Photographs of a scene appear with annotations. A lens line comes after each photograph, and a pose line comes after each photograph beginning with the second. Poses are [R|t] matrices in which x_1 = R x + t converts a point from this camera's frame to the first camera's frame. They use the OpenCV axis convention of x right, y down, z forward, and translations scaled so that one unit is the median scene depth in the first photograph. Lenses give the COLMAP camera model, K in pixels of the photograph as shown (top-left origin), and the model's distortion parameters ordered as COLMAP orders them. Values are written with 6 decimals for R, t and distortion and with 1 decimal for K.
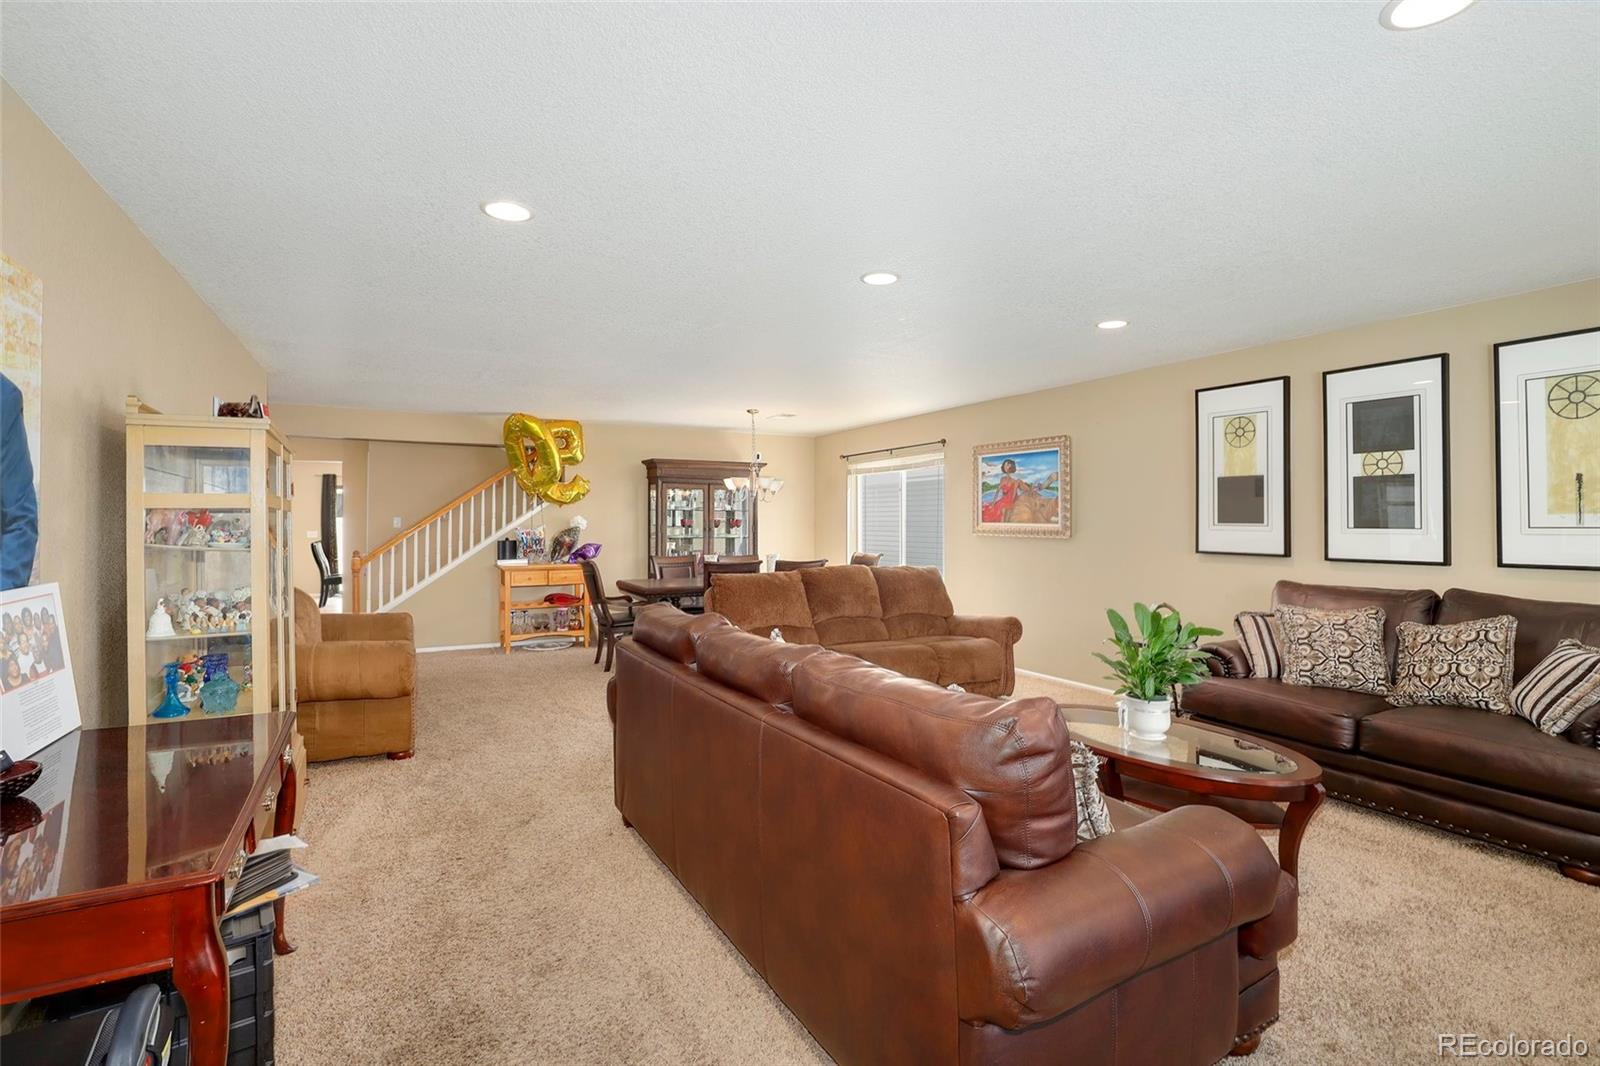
lens RADIAL K [[737.7, 0, 800.0], [0, 737.7, 523.0], [0, 0, 1]] dist [-0.033795, -0.000523]
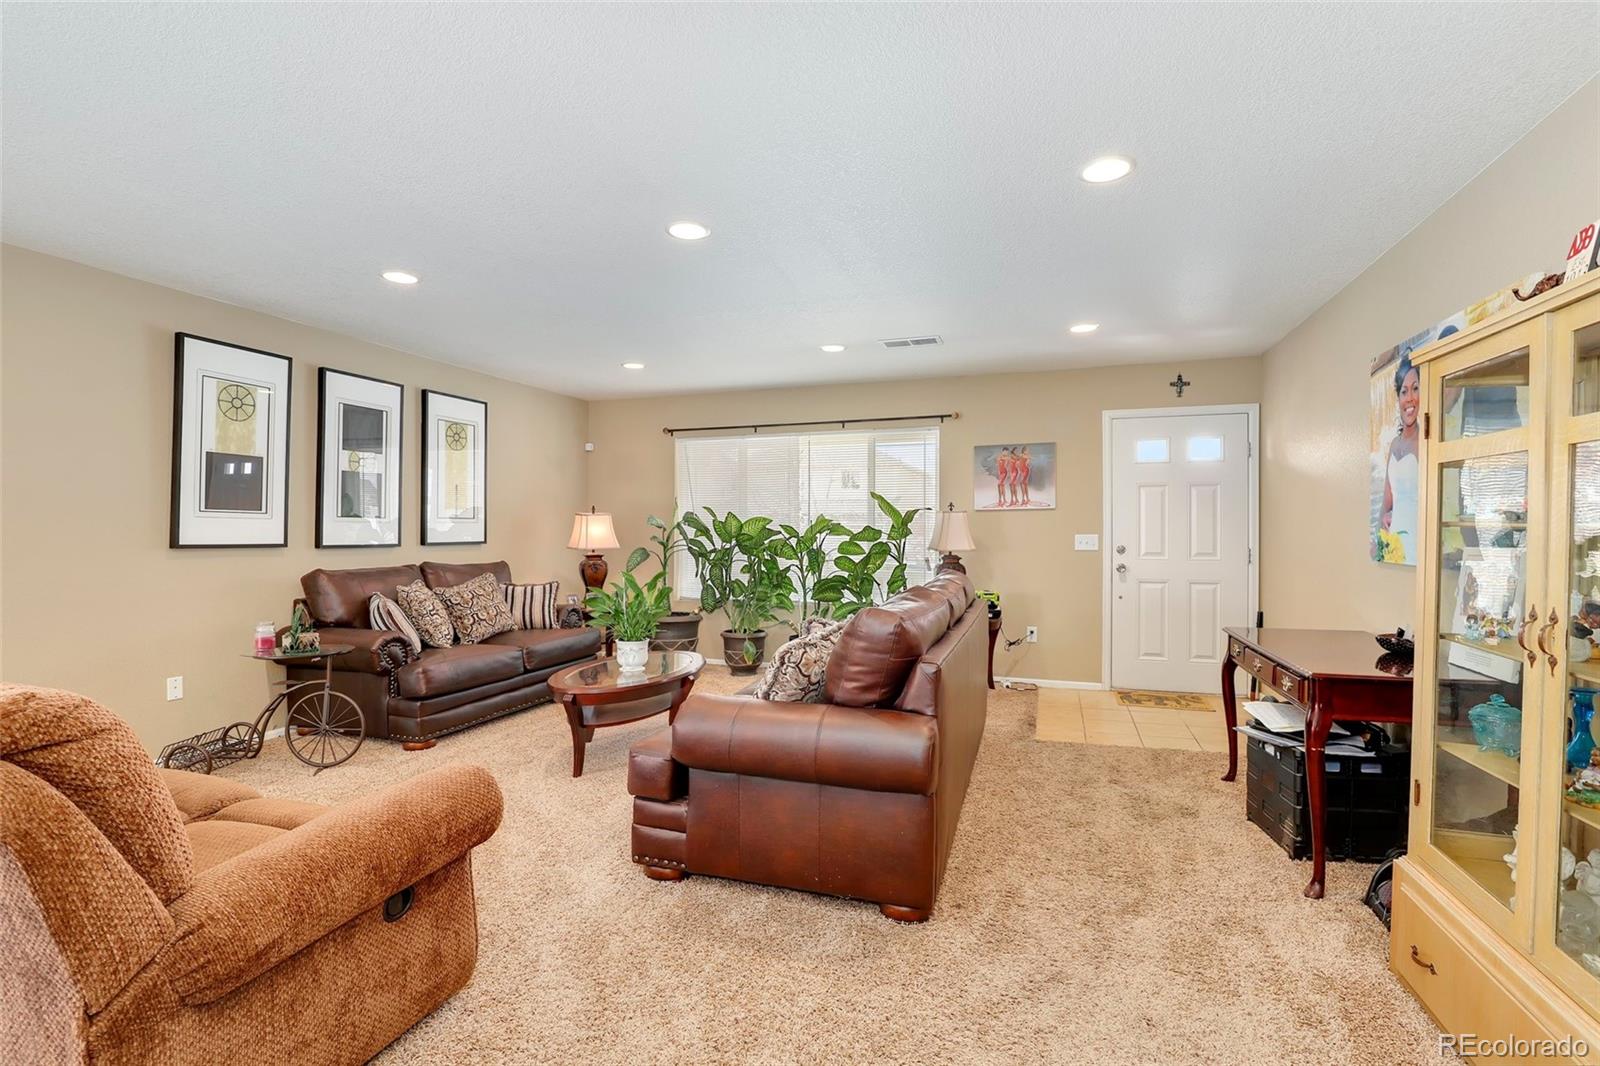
lens RADIAL K [[737.7, 0, 800.0], [0, 737.7, 523.0], [0, 0, 1]] dist [-0.033795, -0.000523]
pose [[-0.668541, -0.003646, 0.743666, -0.439078], [-0.011641, 0.999917, -0.005563, 0.011981], [-0.743584, -0.012376, -0.668528, 1.012283]]
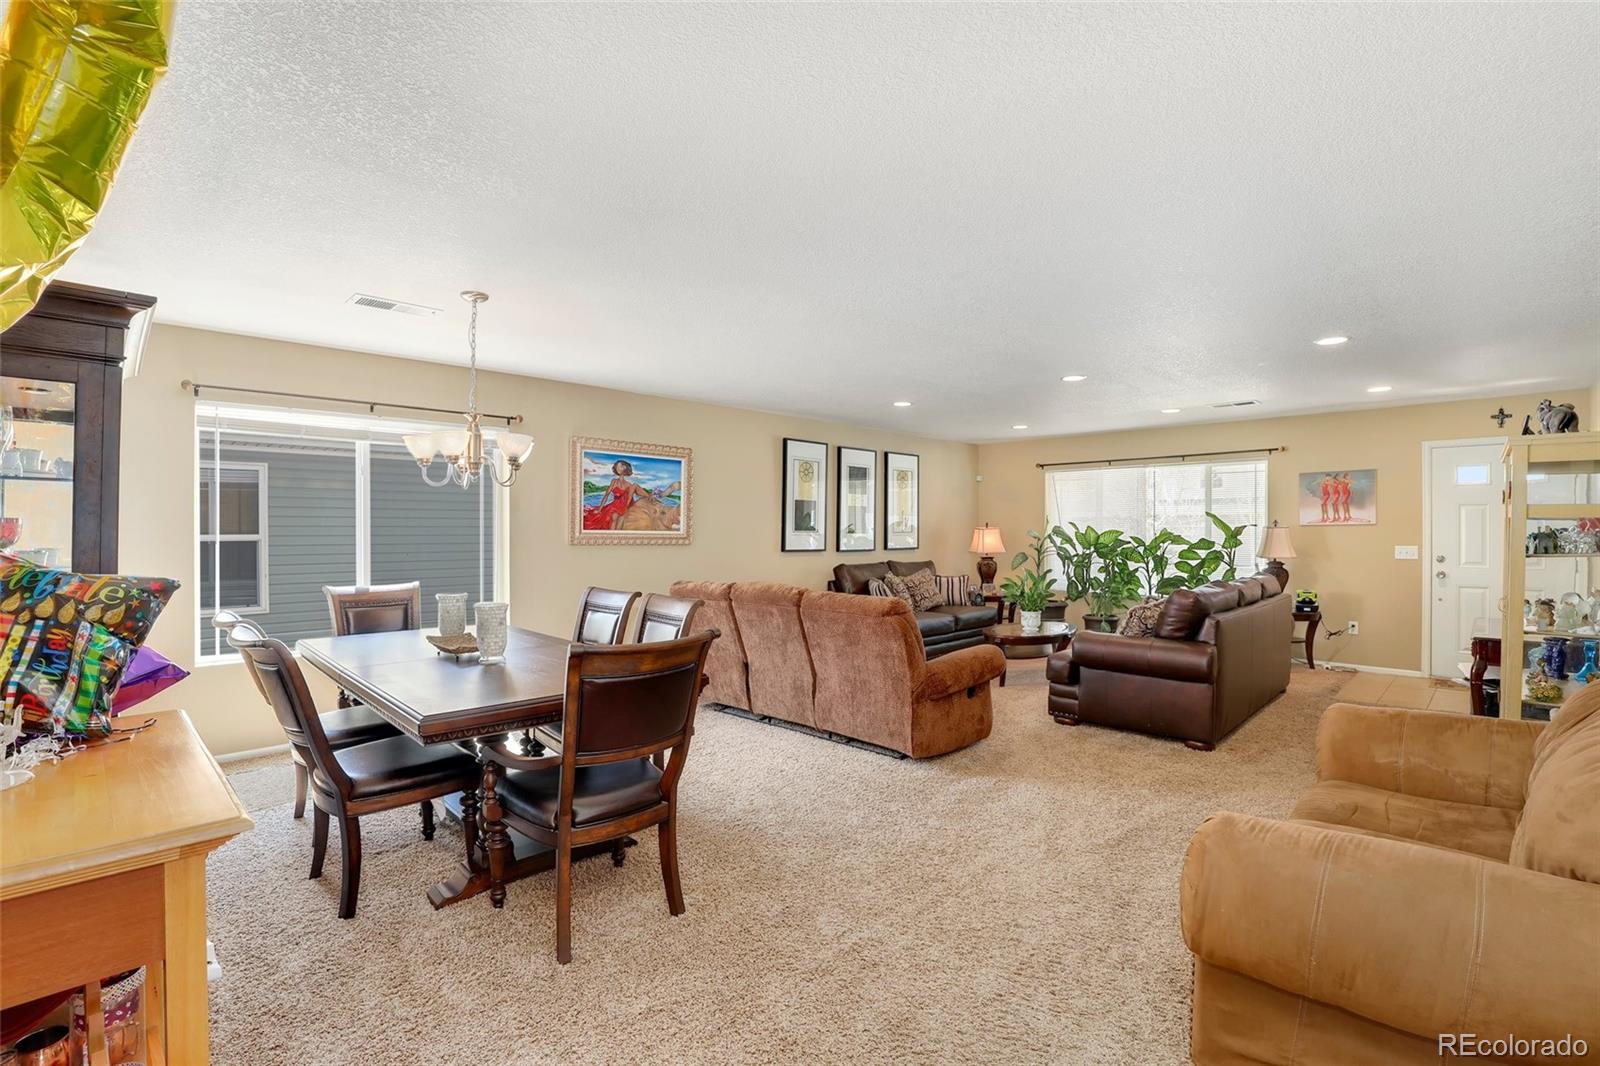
lens RADIAL K [[737.7, 0, 800.0], [0, 737.7, 523.0], [0, 0, 1]] dist [-0.033795, -0.000523]
pose [[-0.277567, -0.001541, 0.960705, -0.858000], [-0.009022, 0.999959, -0.001002, -0.013077], [-0.960664, -0.008946, -0.277570, 1.367314]]
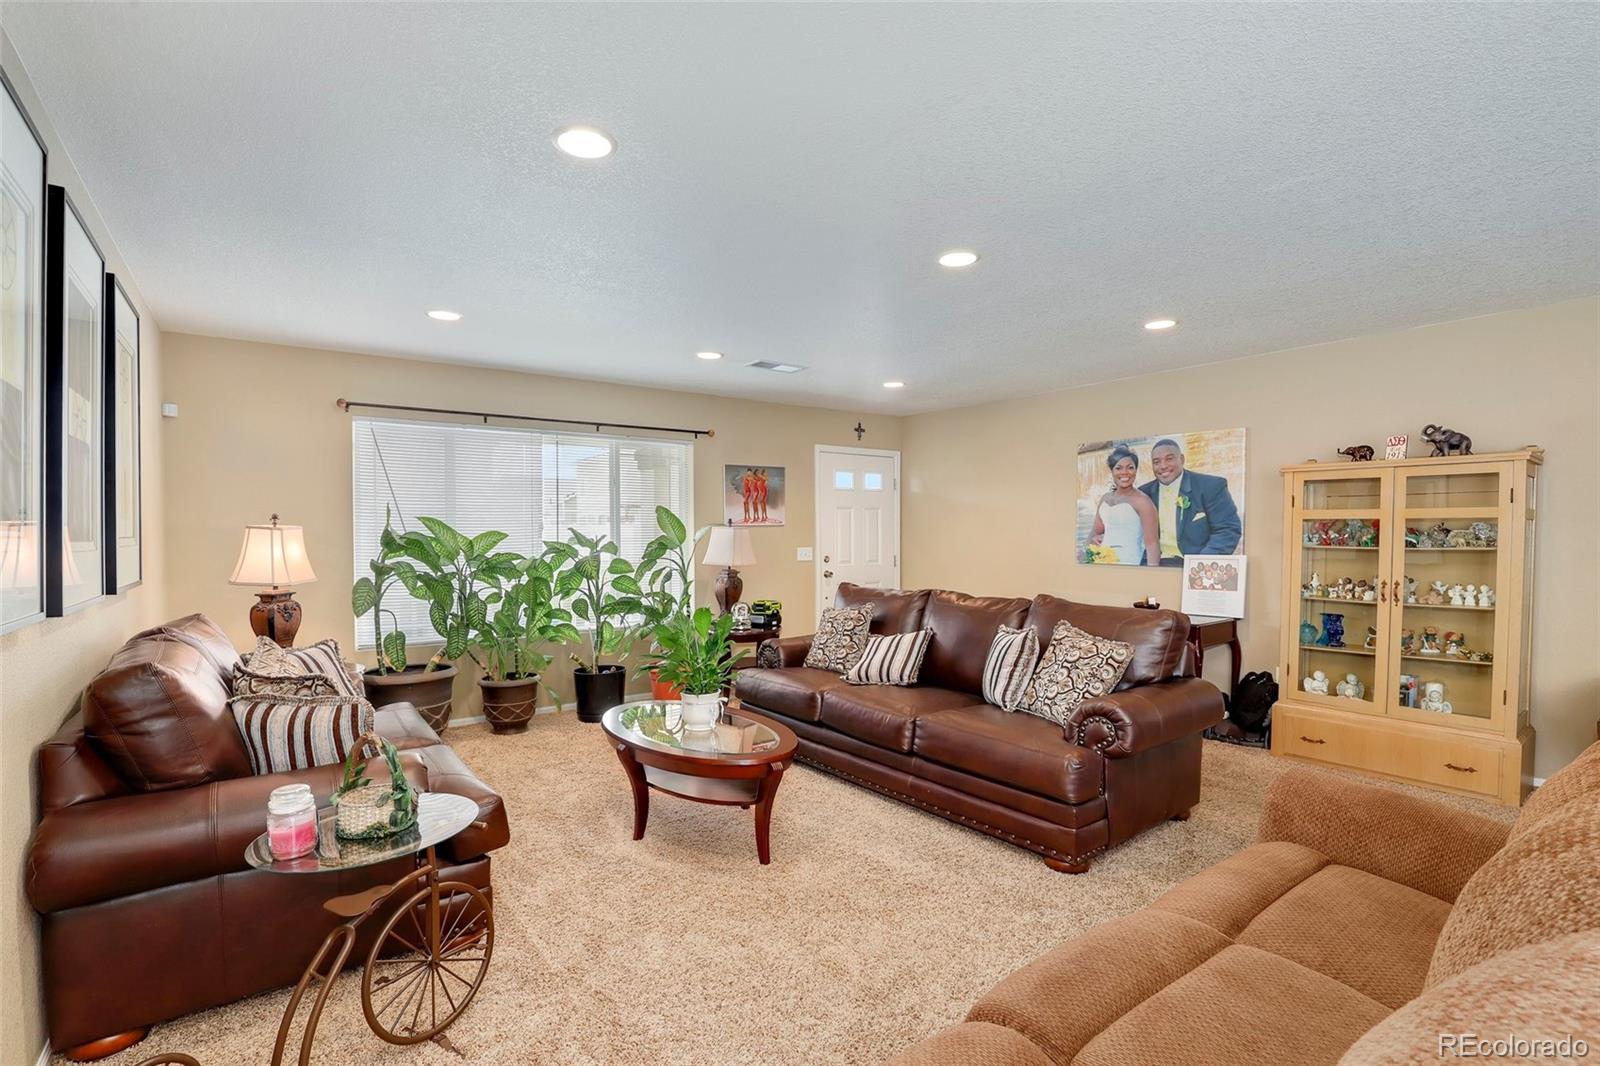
lens RADIAL K [[742.3, 0, 809.2], [0, 742.3, 544.2], [0, 0, 1]] dist [-0.026039, 0.000013]
pose [[-0.990937, -0.005767, -0.134203, 0.290189], [-0.006896, 0.999945, 0.007953, 0.001458], [0.134149, 0.008806, -0.990922, 1.278002]]
